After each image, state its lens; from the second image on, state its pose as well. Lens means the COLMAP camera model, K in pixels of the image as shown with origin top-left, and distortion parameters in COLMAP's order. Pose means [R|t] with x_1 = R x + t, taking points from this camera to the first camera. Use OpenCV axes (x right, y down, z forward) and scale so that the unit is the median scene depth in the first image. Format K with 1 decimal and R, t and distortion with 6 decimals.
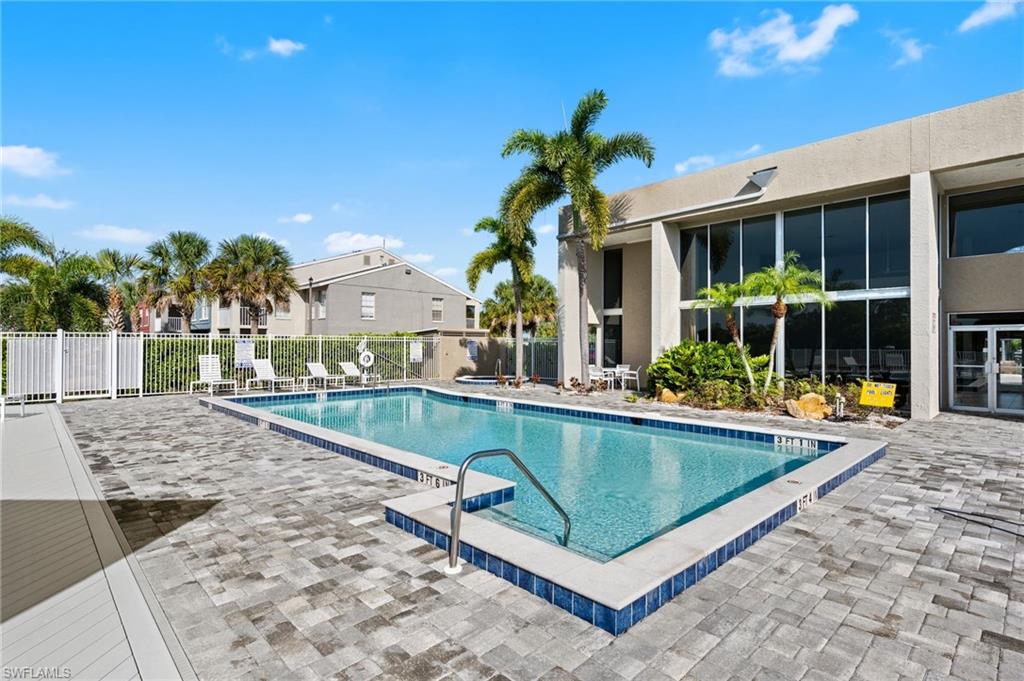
lens RADIAL K [[509.3, 0, 511.4], [0, 509.3, 342.2], [0, 0, 1]] dist [-0.000606, -0.000158]
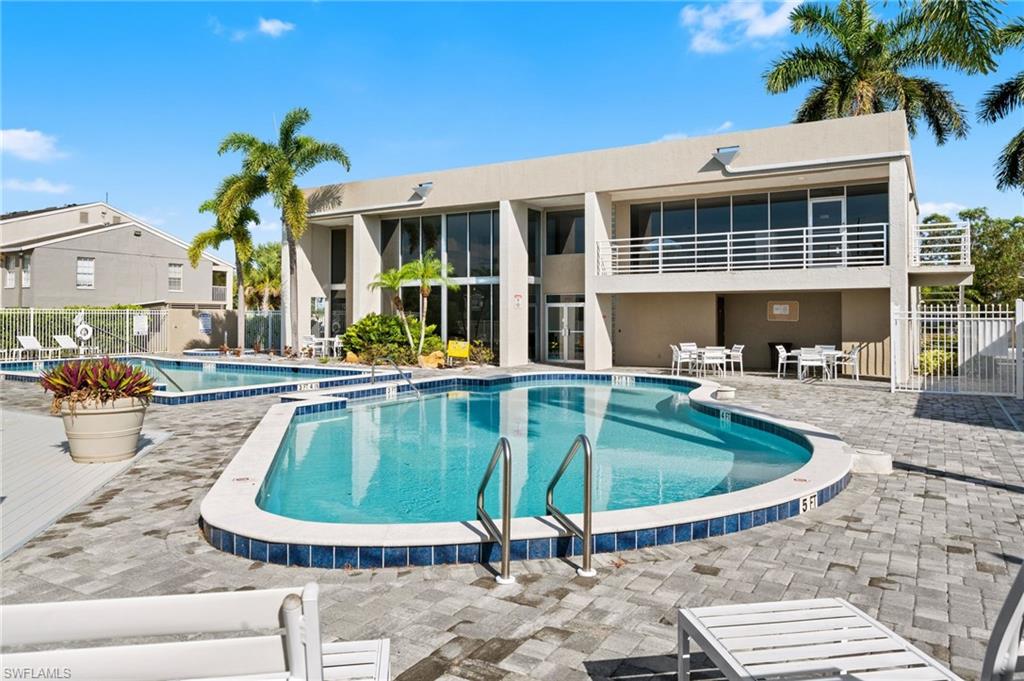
lens RADIAL K [[747.7, 0, 529.0], [0, 747.7, 302.2], [0, 0, 1]] dist [0.003841, 0.001417]
pose [[0.965645, 0.002432, 0.259853, 0.184233], [0.001390, 0.999894, -0.014522, -0.002919], [-0.259861, 0.014384, 0.965539, -0.673799]]
